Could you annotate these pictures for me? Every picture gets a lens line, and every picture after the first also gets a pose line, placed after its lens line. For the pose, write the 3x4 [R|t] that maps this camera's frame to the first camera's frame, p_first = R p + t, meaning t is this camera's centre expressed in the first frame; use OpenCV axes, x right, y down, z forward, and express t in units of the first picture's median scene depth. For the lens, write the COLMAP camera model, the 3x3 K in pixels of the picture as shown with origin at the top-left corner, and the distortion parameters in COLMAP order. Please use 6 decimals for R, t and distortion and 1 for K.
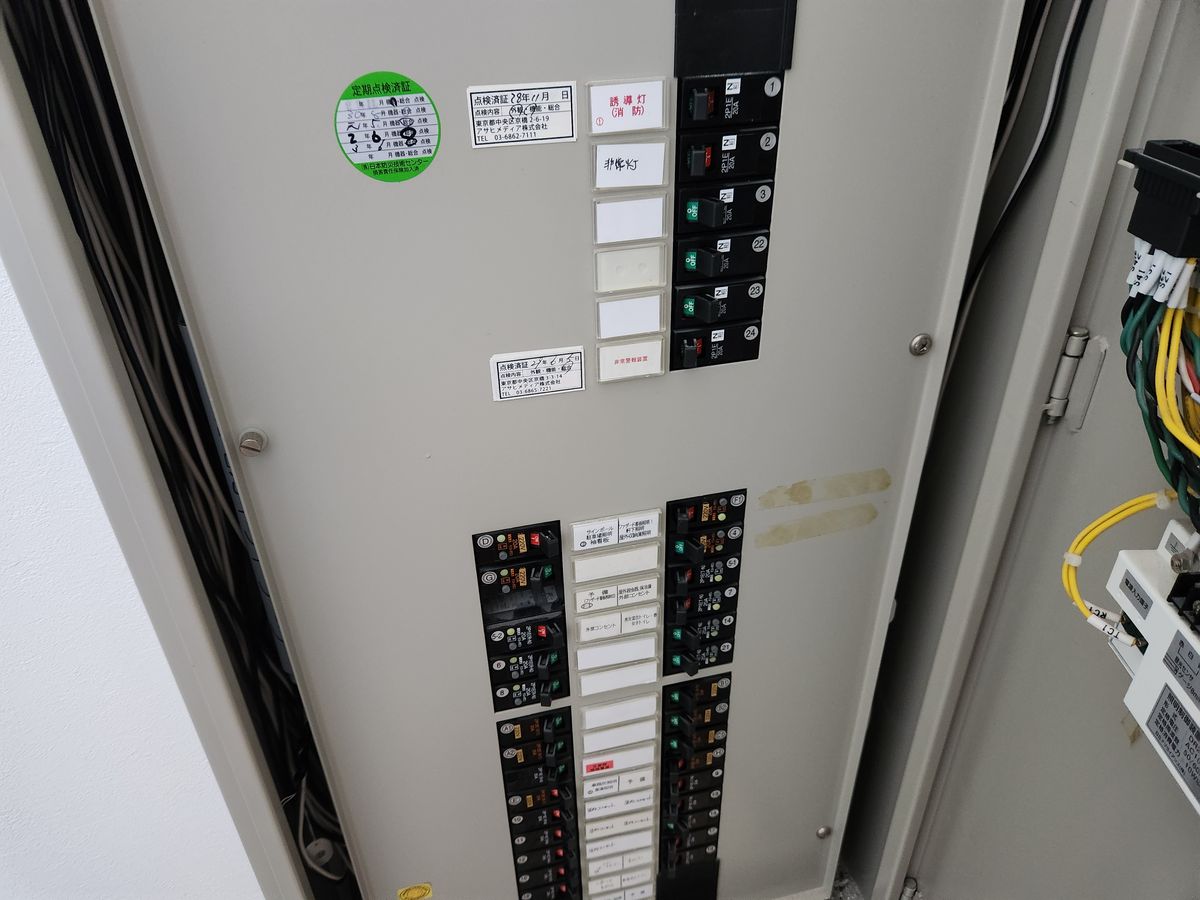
lens RADIAL K [[801.9, 0, 600.9], [0, 801.9, 447.8], [0, 0, 1]] dist [0.019839, 0.001464]
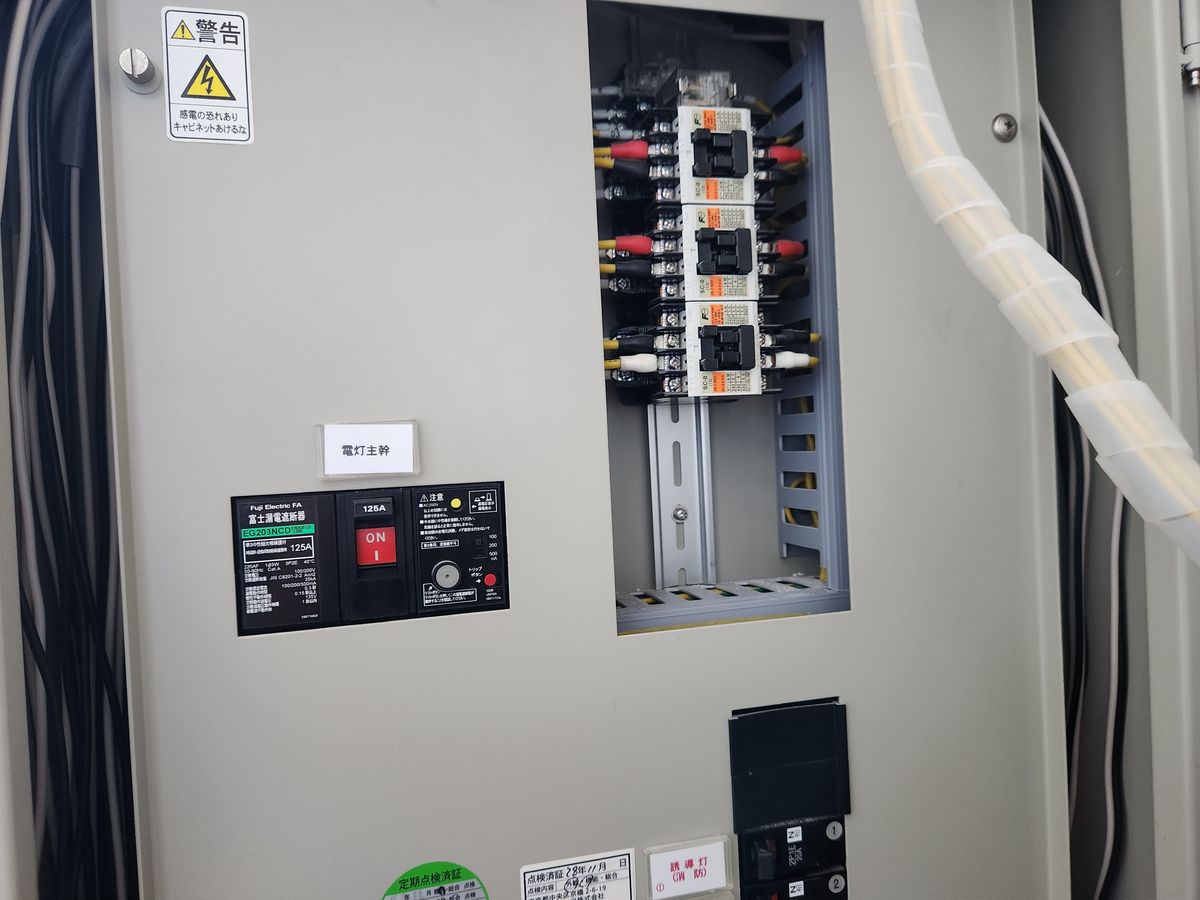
lens RADIAL K [[801.9, 0, 601.8], [0, 801.9, 447.2], [0, 0, 1]] dist [0.019839, 0.001464]
pose [[0.999186, -0.026114, 0.030760, -0.085163], [0.038093, 0.861891, -0.505660, -0.379122], [-0.013306, 0.506420, 0.862184, -0.062412]]
